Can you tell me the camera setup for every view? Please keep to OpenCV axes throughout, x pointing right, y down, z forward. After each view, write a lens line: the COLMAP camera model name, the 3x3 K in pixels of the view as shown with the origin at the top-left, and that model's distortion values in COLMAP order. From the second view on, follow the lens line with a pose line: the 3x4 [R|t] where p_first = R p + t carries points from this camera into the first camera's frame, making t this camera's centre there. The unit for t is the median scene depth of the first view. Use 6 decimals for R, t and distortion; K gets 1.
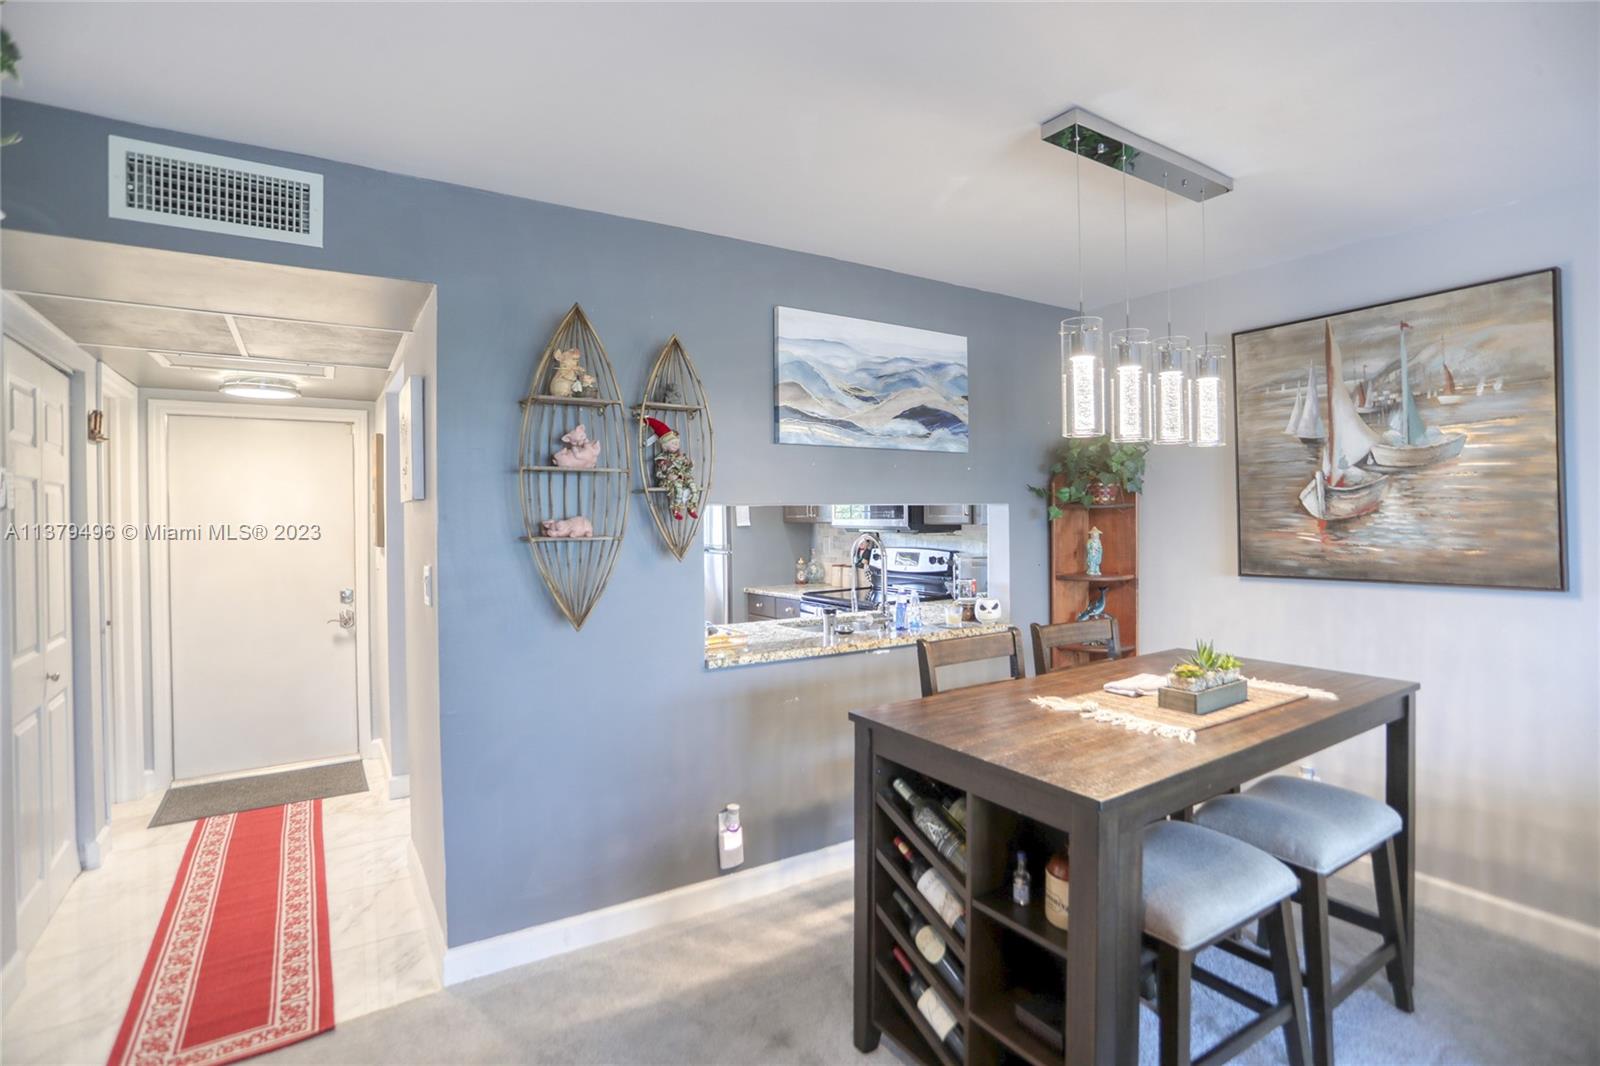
lens RADIAL K [[778.8, 0, 809.8], [0, 778.8, 530.4], [0, 0, 1]] dist [-0.050621, 0.016196]
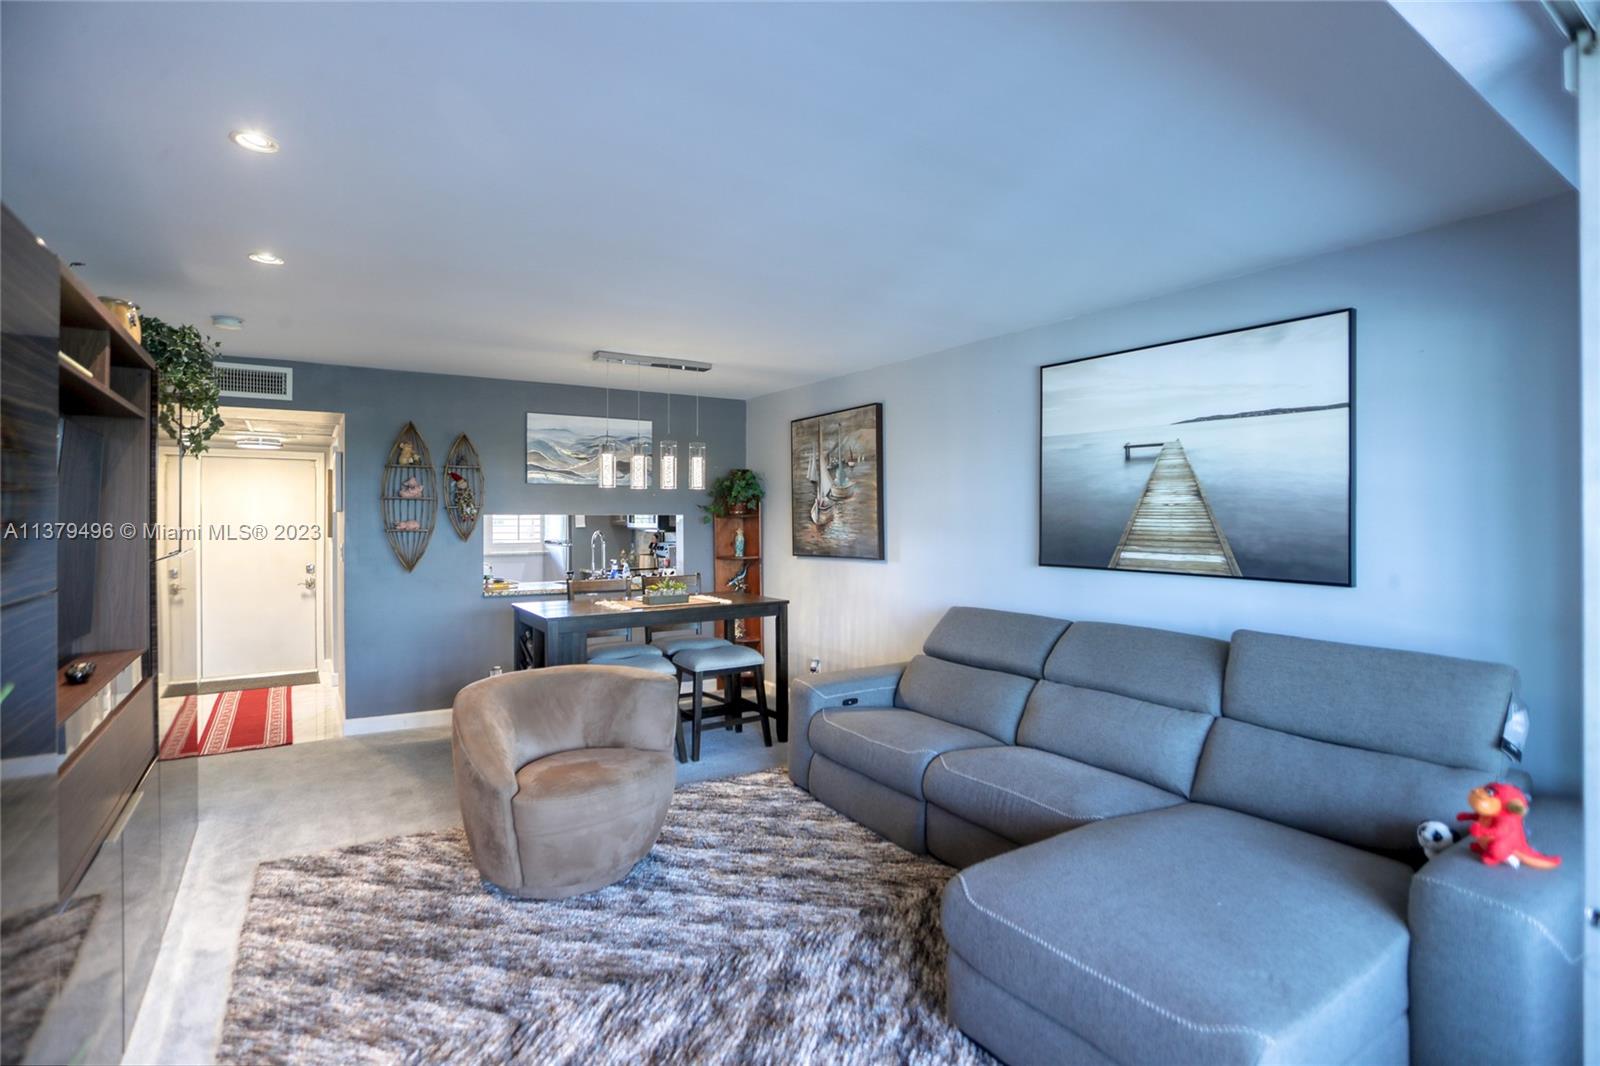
lens RADIAL K [[778.8, 0, 796.6], [0, 778.8, 524.9], [0, 0, 1]] dist [-0.050621, 0.016196]
pose [[0.999968, 0.006895, 0.004000, 0.633996], [-0.006840, 0.999883, -0.013655, 0.013673], [-0.004094, 0.013627, 0.999899, -0.945755]]
